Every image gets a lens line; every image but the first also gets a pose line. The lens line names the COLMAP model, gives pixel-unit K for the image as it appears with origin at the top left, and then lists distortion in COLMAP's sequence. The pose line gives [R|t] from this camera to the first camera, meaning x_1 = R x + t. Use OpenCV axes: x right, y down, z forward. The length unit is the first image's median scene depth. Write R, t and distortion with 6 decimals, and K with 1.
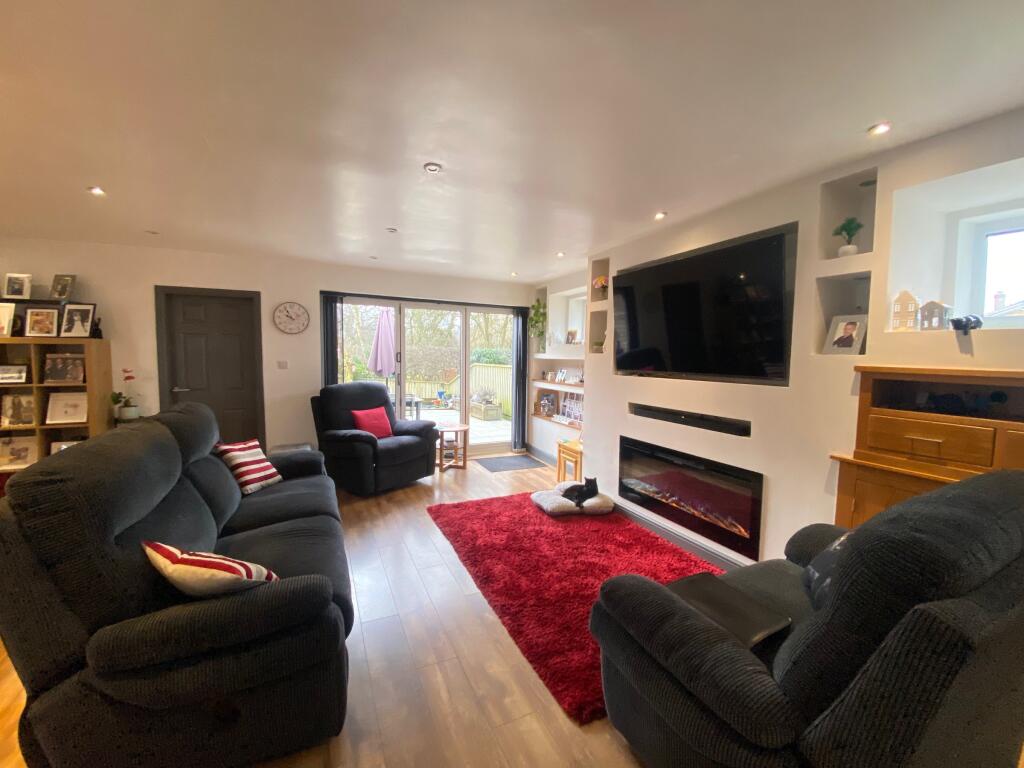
lens RADIAL K [[416.4, 0, 512.0], [0, 416.4, 384.0], [0, 0, 1]] dist [0.016657, -0.020540]
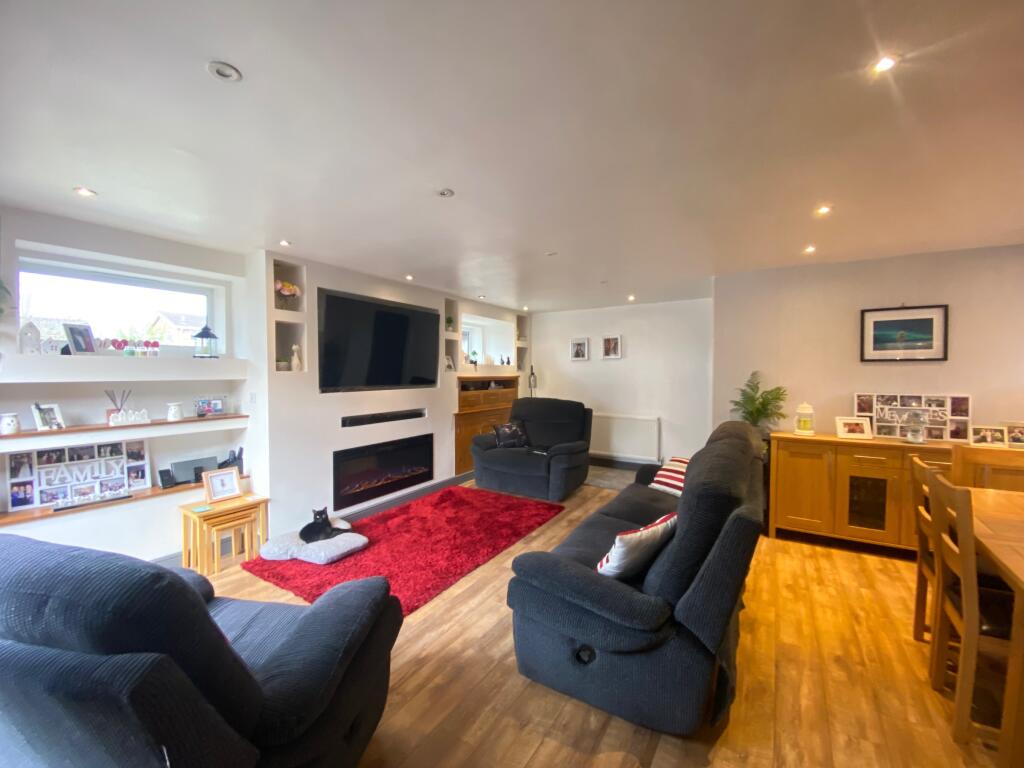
lens RADIAL K [[416.4, 0, 512.0], [0, 416.4, 384.0], [0, 0, 1]] dist [0.016657, -0.020540]
pose [[-0.548402, -0.034541, 0.835501, -0.991488], [0.053468, 0.995654, 0.076257, -0.115303], [-0.834504, 0.086492, -0.544171, 1.405086]]
